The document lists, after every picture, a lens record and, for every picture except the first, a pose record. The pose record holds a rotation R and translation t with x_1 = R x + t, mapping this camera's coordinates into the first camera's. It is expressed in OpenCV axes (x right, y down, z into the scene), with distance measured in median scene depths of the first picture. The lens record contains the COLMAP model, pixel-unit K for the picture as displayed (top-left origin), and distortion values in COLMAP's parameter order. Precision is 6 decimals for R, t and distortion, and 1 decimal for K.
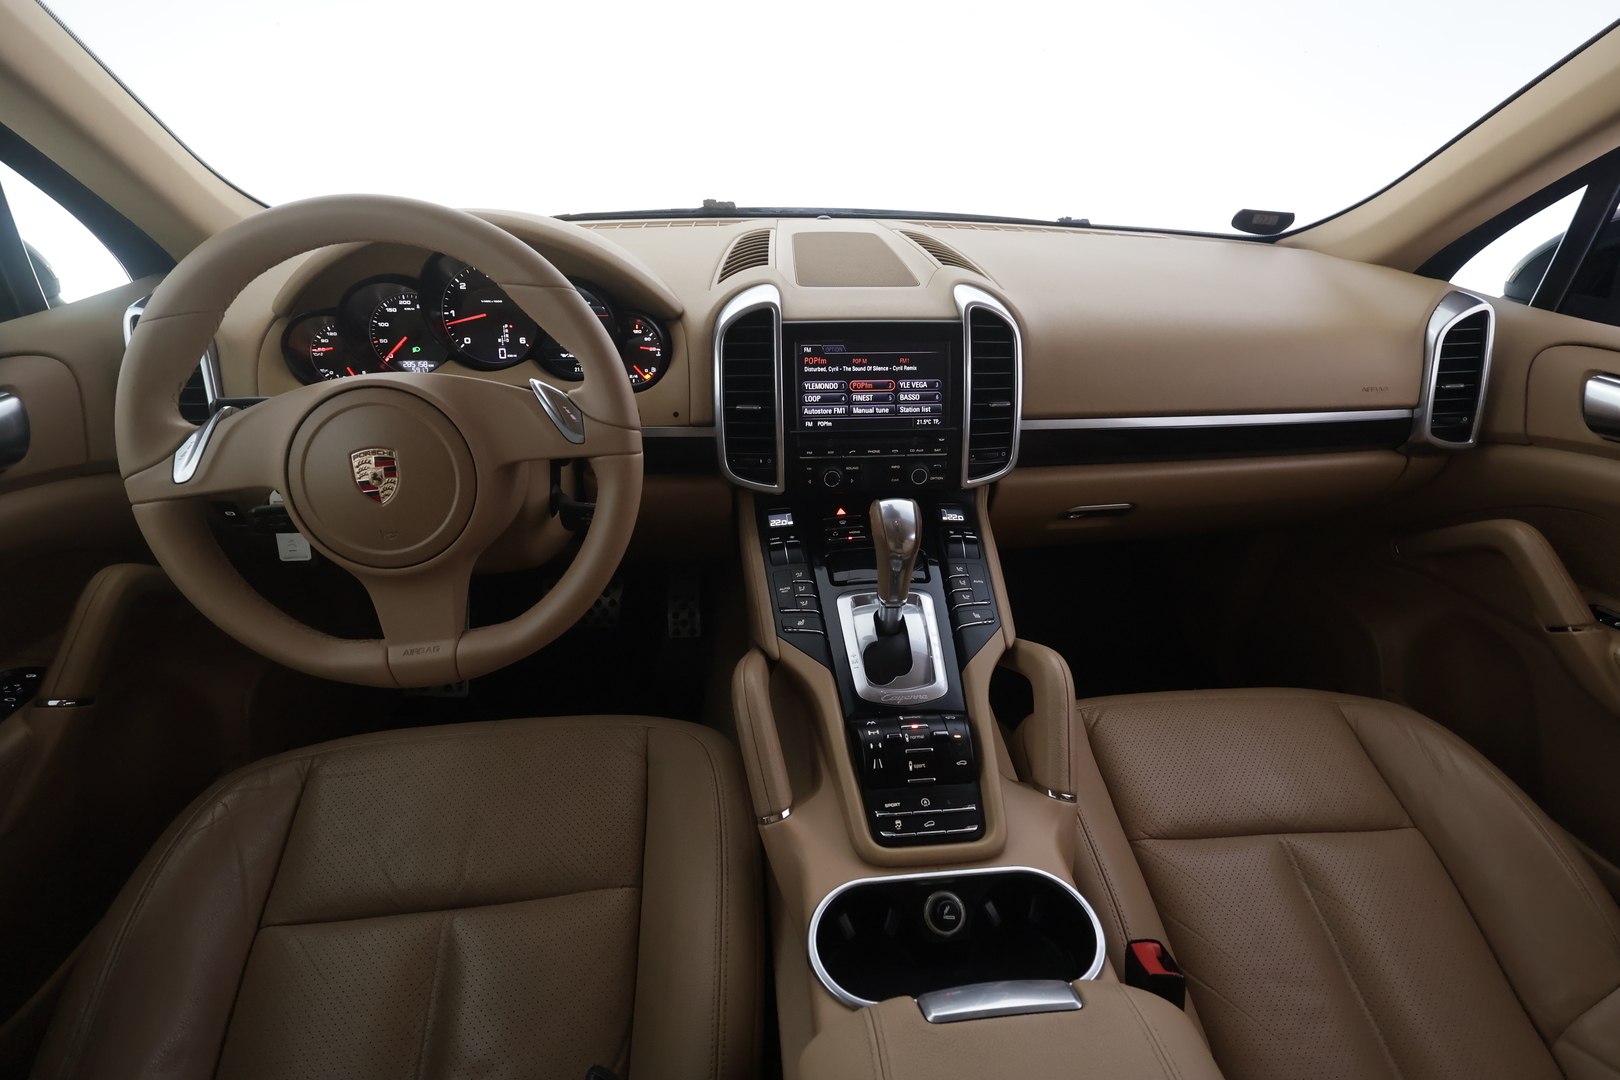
lens RADIAL K [[753.9, 0, 810.9], [0, 753.9, 544.5], [0, 0, 1]] dist [0.001742, 0.002257]
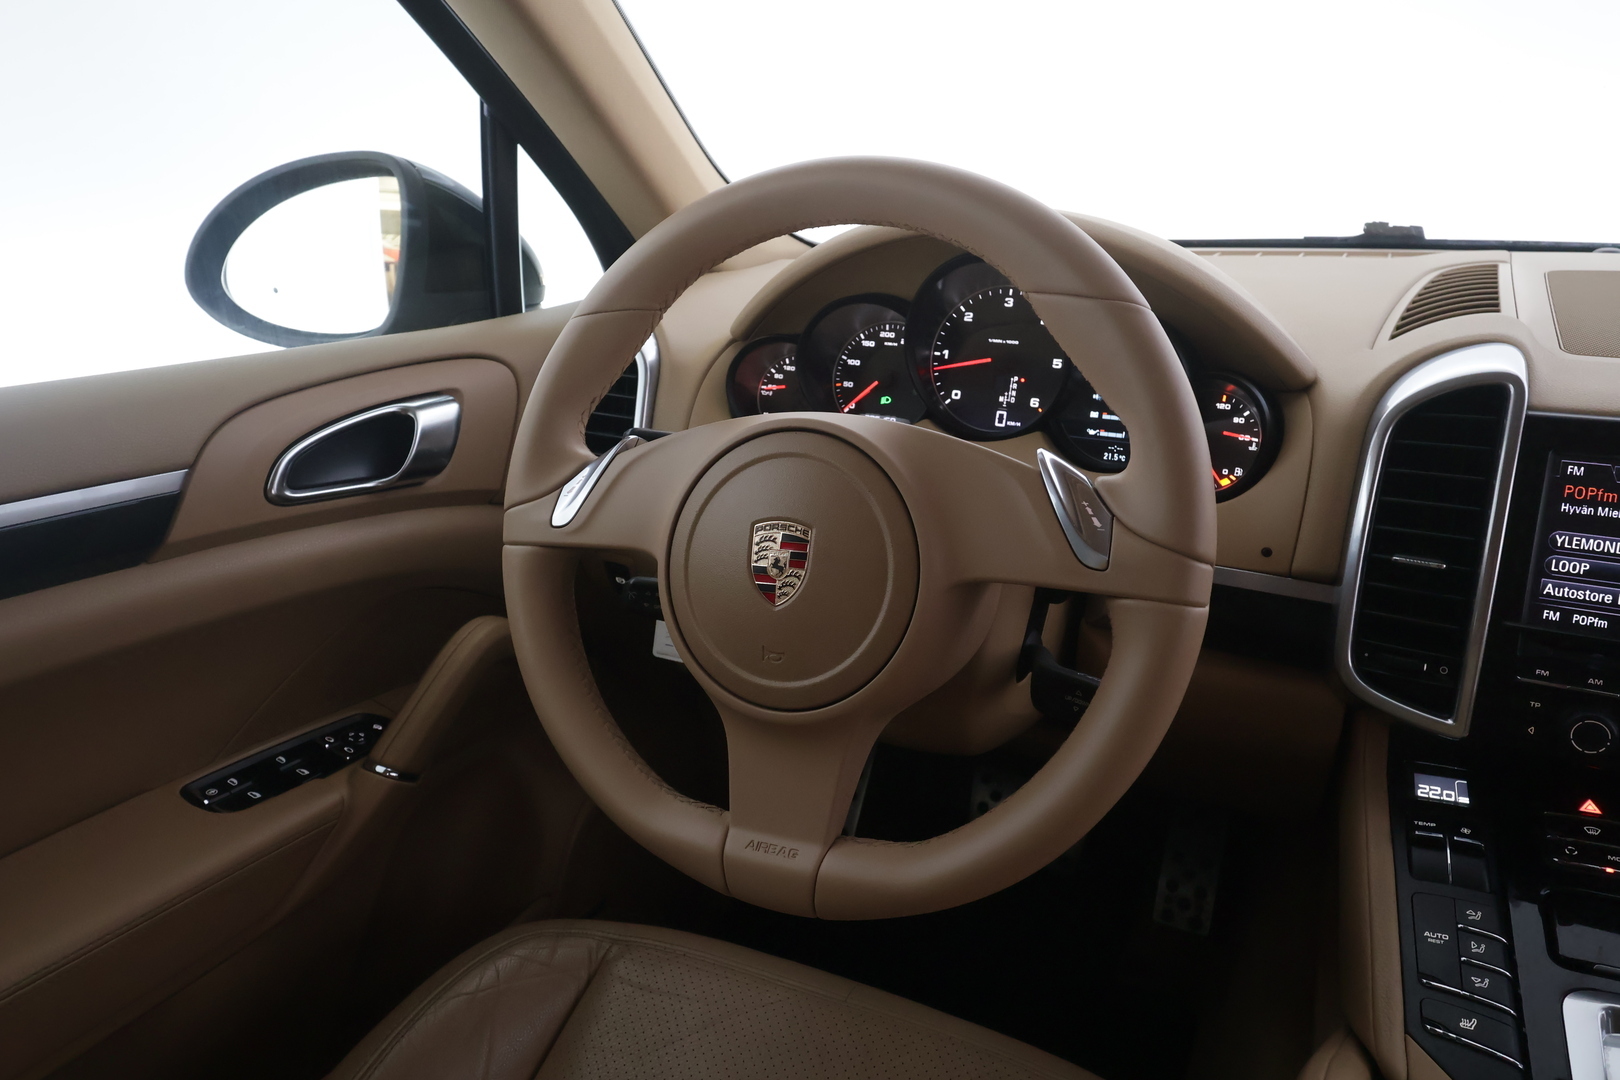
lens RADIAL K [[1066.6, 0, 804.7], [0, 1066.6, 541.9], [0, 0, 1]] dist [-0.002974, -0.000655]
pose [[0.844188, 0.161628, -0.511099, -0.066825], [-0.246776, 0.963596, -0.102878, -0.013985], [0.475865, 0.212975, 0.853343, 0.163088]]
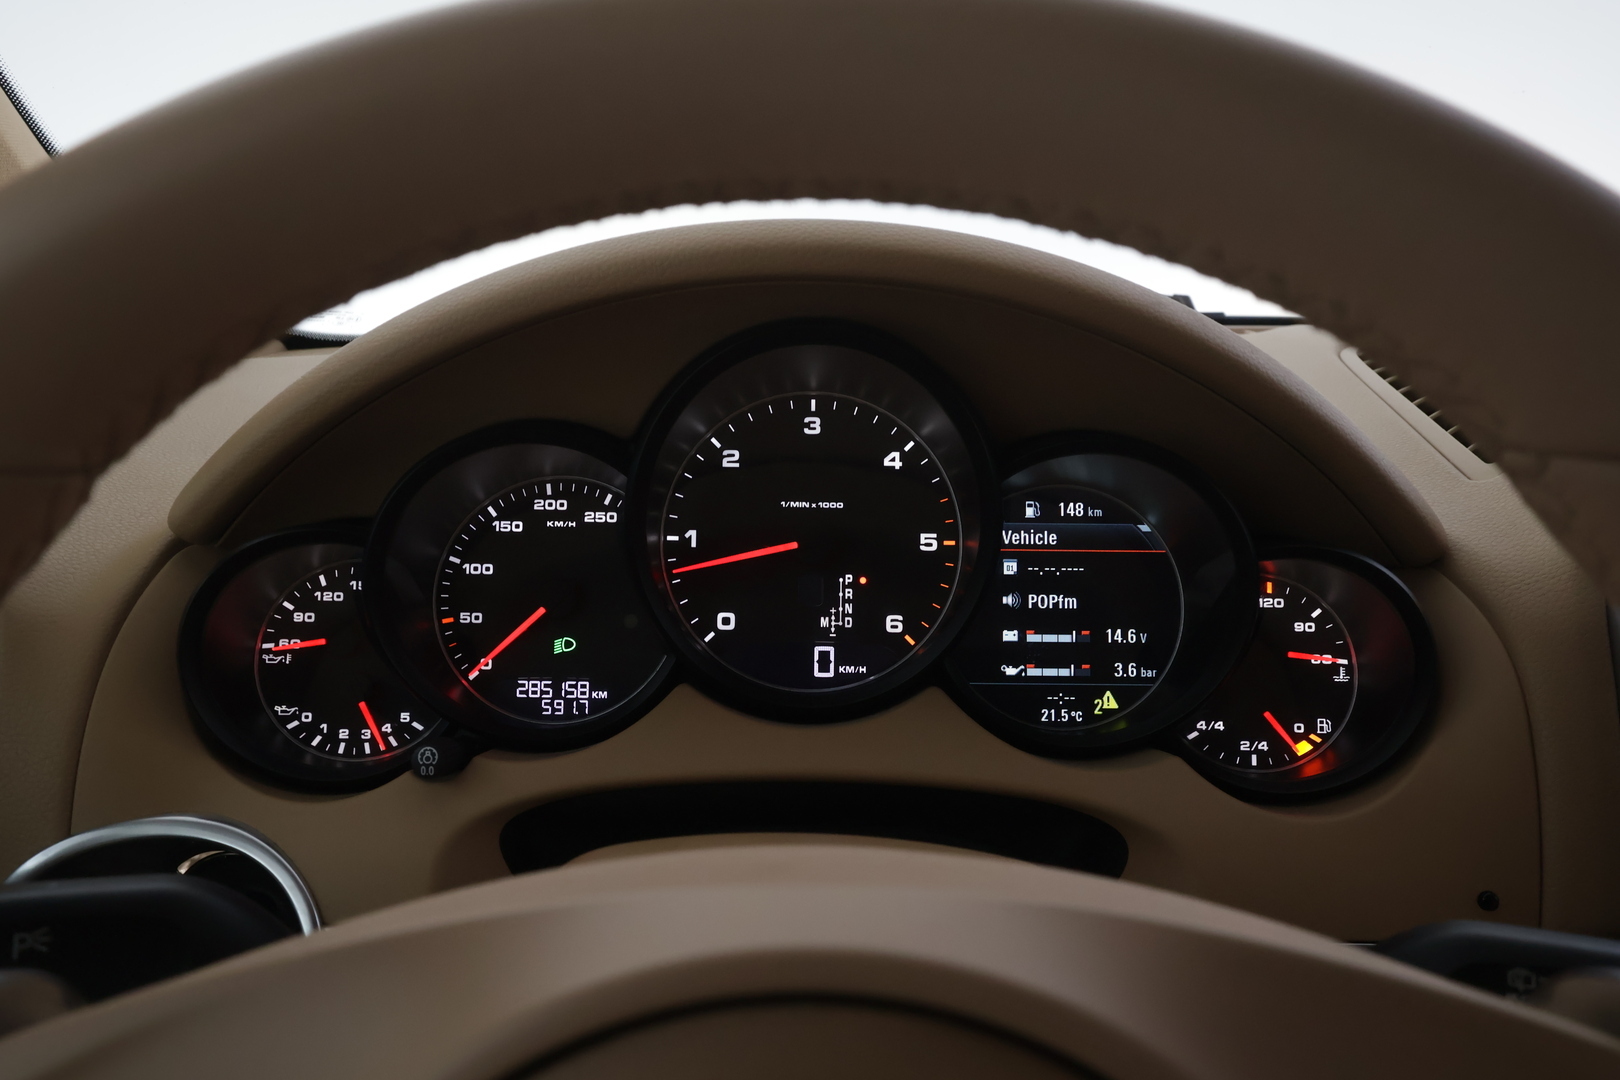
lens RADIAL K [[1275.1, 0, 813.8], [0, 1275.1, 531.3], [0, 0, 1]] dist [-0.001027, -0.000684]
pose [[0.996432, 0.013374, -0.083329, -0.395440], [-0.037247, 0.955690, -0.292008, -0.159592], [0.075731, 0.294070, 0.952779, 0.507320]]
